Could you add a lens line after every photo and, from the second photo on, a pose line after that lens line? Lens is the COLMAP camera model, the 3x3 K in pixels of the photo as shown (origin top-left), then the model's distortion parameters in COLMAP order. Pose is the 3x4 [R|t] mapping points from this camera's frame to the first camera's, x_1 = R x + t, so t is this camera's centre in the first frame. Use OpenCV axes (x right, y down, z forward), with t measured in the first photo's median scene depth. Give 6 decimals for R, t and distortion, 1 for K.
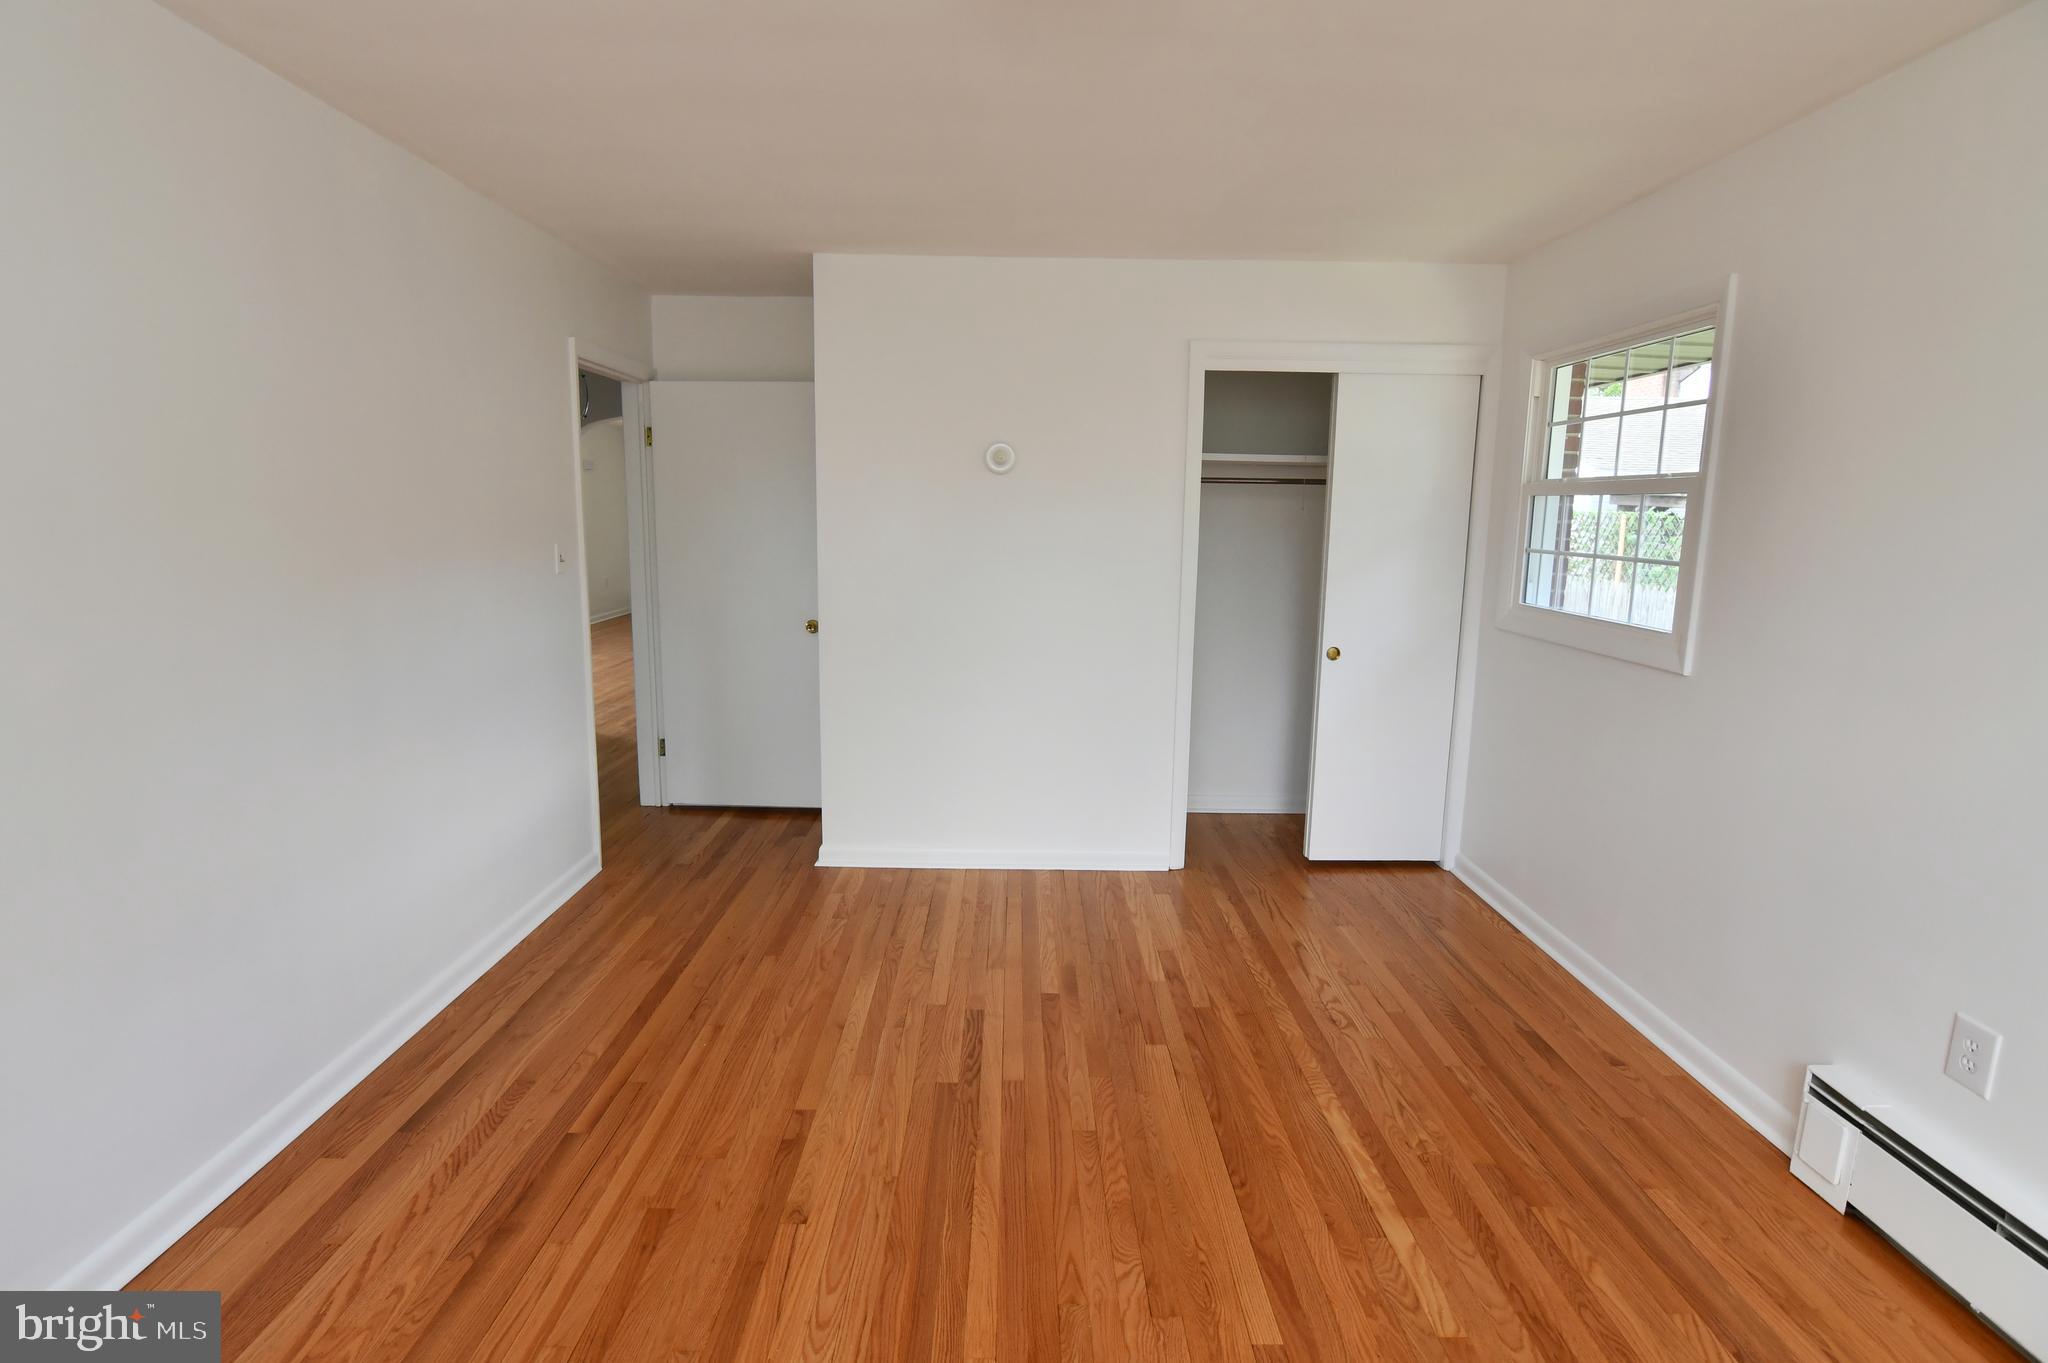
lens RADIAL K [[992.4, 0, 1023.6], [0, 992.4, 686.9], [0, 0, 1]] dist [-0.027560, 0.007769]
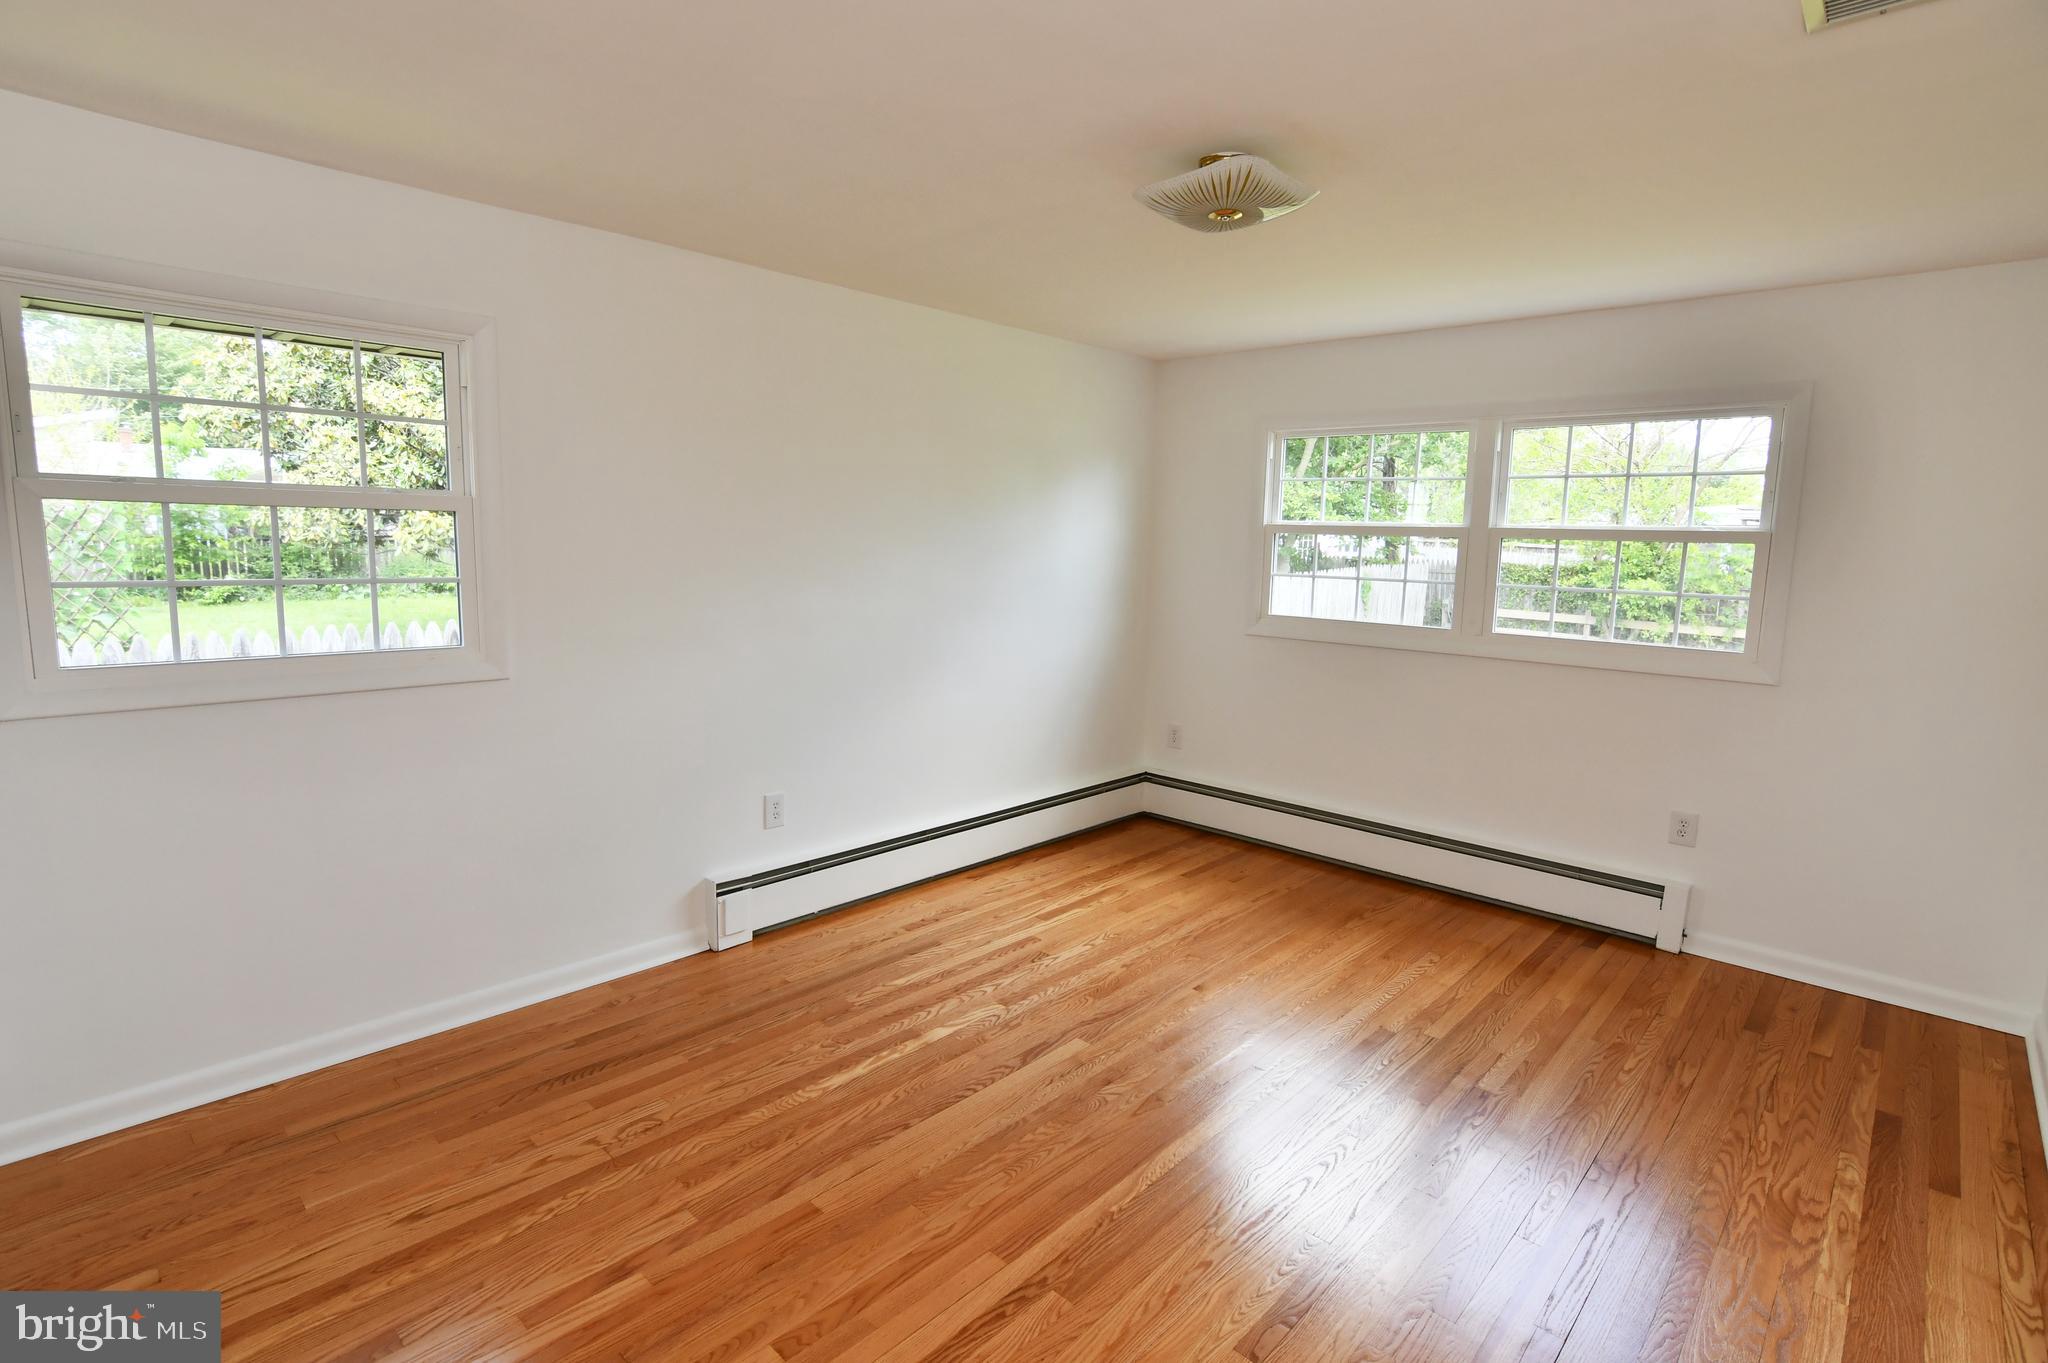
lens RADIAL K [[992.4, 0, 1022.5], [0, 992.4, 677.6], [0, 0, 1]] dist [-0.027560, 0.007769]
pose [[-0.722296, -0.132649, 0.678744, -0.530655], [0.085413, 0.956810, 0.277885, -0.292730], [-0.686290, 0.258688, -0.679769, 1.468052]]
